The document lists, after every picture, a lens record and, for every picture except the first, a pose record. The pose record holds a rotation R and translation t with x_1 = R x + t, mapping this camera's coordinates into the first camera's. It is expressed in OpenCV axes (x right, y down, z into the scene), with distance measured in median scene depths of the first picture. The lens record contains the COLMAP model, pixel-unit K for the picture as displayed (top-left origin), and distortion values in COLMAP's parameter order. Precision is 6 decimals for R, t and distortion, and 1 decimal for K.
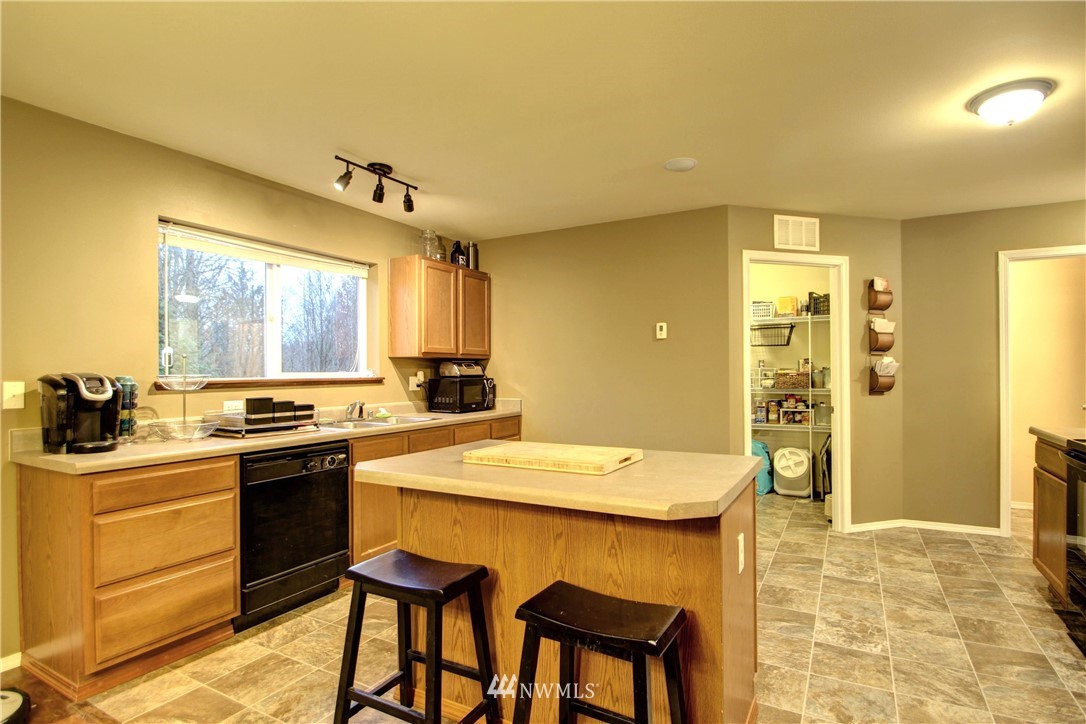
lens RADIAL K [[549.8, 0, 547.2], [0, 549.8, 368.5], [0, 0, 1]] dist [-0.018293, -0.001092]
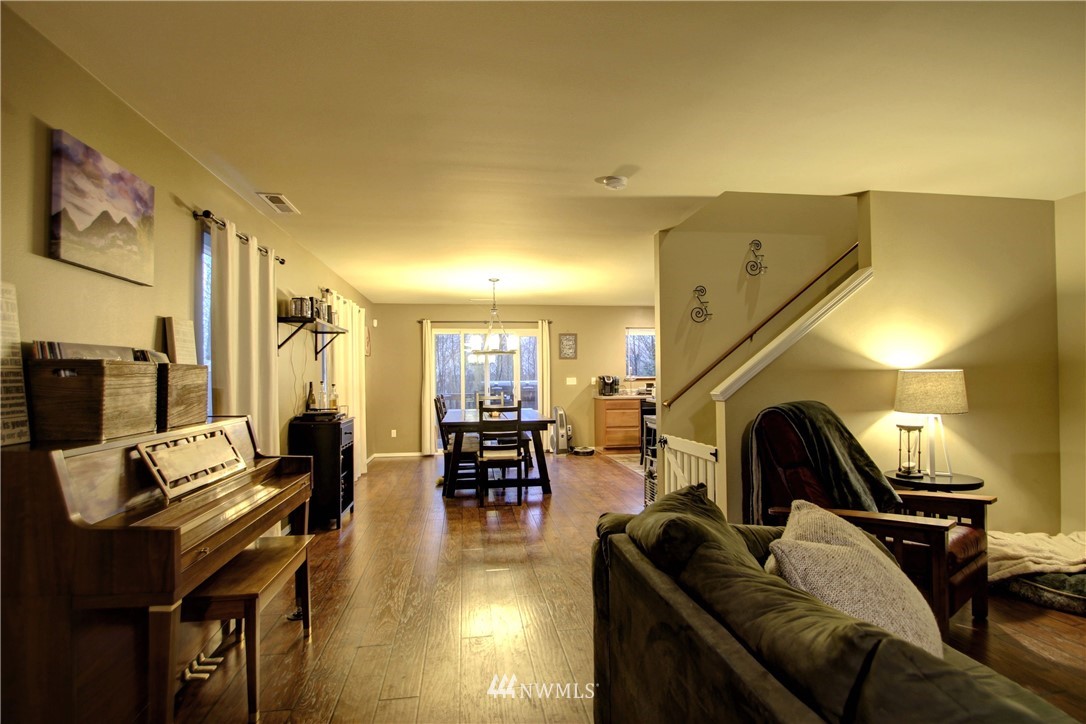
lens RADIAL K [[549.8, 0, 547.2], [0, 549.8, 368.5], [0, 0, 1]] dist [-0.018293, -0.001092]
pose [[0.610846, -0.012641, -0.791649, 1.822770], [0.006821, 0.999919, -0.010704, -0.001376], [0.791720, 0.001138, 0.610883, -1.578760]]
